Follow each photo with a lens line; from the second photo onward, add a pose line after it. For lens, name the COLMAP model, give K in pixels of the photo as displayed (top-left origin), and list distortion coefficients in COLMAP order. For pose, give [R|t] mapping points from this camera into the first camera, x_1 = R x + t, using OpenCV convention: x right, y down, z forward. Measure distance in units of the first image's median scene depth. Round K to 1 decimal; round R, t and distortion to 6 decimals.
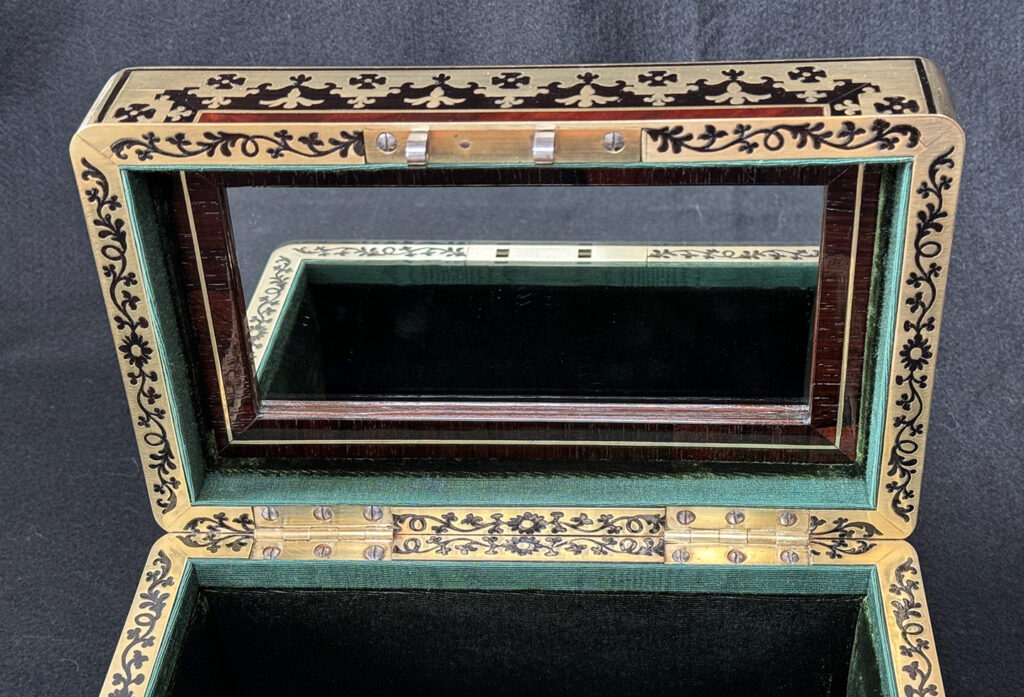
lens RADIAL K [[1629.5, 0, 513.2], [0, 1629.5, 380.1], [0, 0, 1]] dist [0.163077, 0.016853]
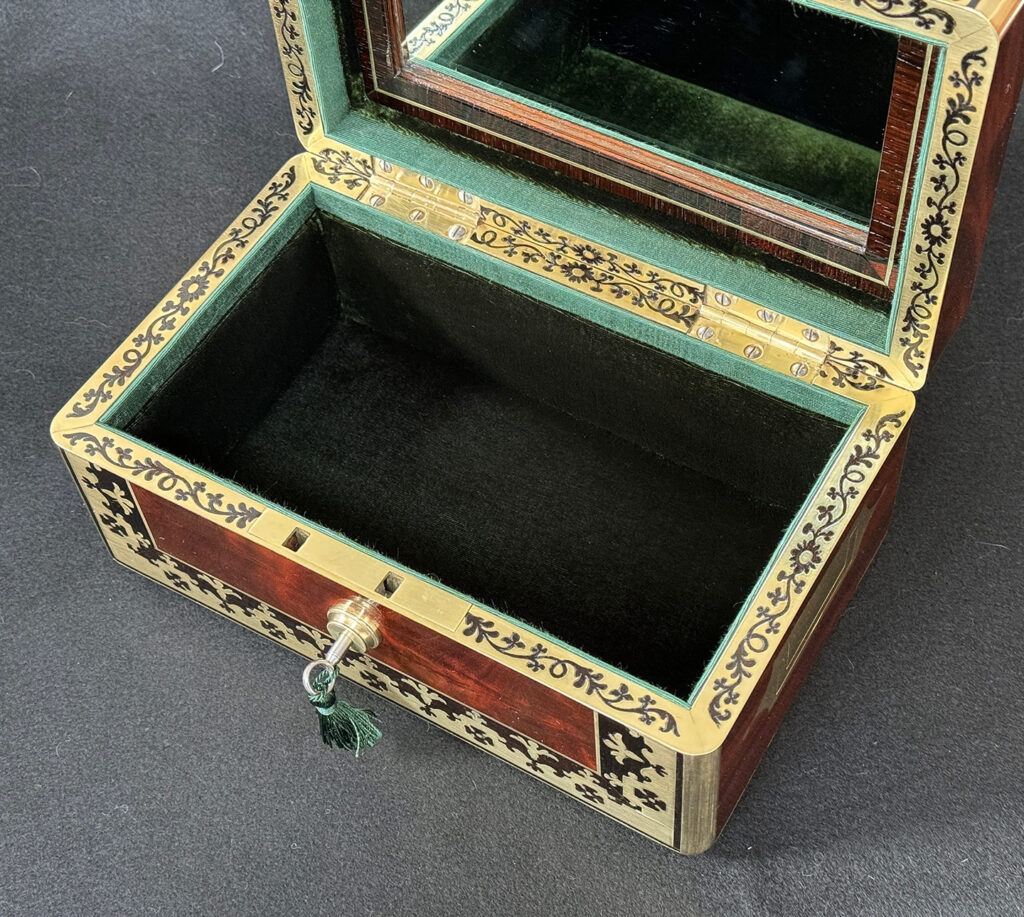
lens RADIAL K [[1711.0, 0, 539.1], [0, 1711.0, 434.1], [0, 0, 1]] dist [0.189133, -0.103191]
pose [[0.891983, 0.361443, -0.271523, 0.356239], [-0.260715, 0.901972, 0.344199, -0.199786], [0.369315, -0.236230, 0.898778, -0.048339]]
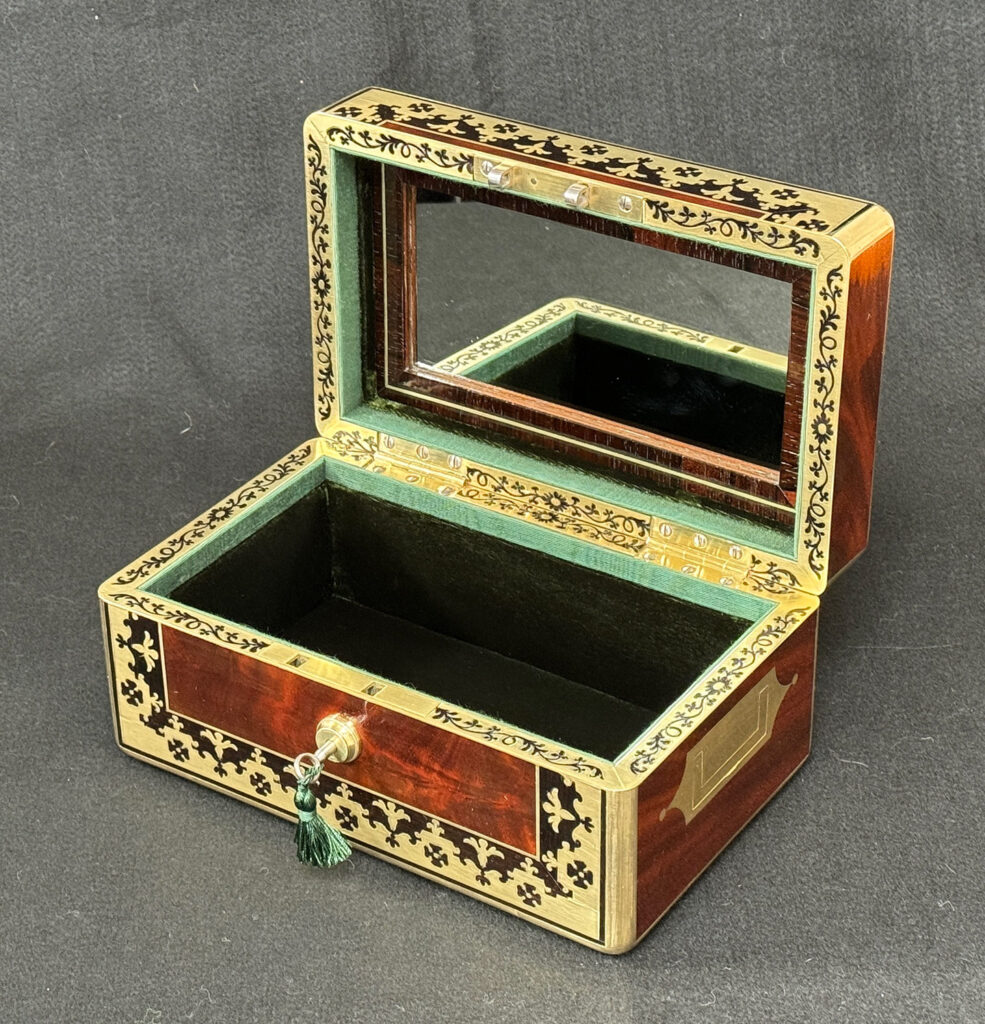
lens RADIAL K [[2528.9, 0, 492.5], [0, 2528.9, 512.0], [0, 0, 1]] dist [0.184764, 0.333767]
pose [[0.866329, 0.281646, -0.412491, 0.846820], [-0.319060, 0.947451, -0.023187, 0.170804], [0.384285, 0.151697, 0.910666, -0.871345]]
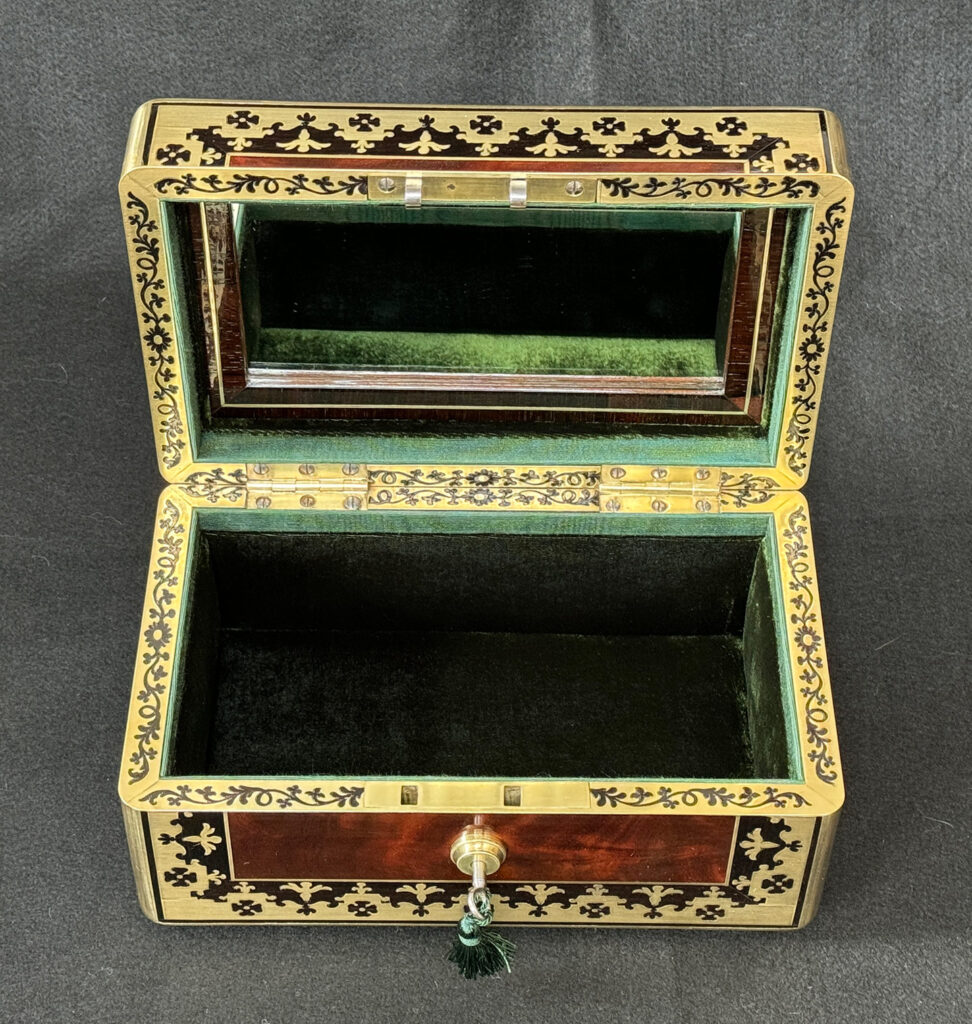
lens RADIAL K [[2180.2, 0, 486.0], [0, 2180.2, 512.0], [0, 0, 1]] dist [0.153389, 0.257502]
pose [[0.996650, -0.005482, 0.081596, -0.128104], [-0.009419, 0.983415, 0.181123, -0.187581], [-0.081236, -0.181285, 0.980070, -0.588721]]
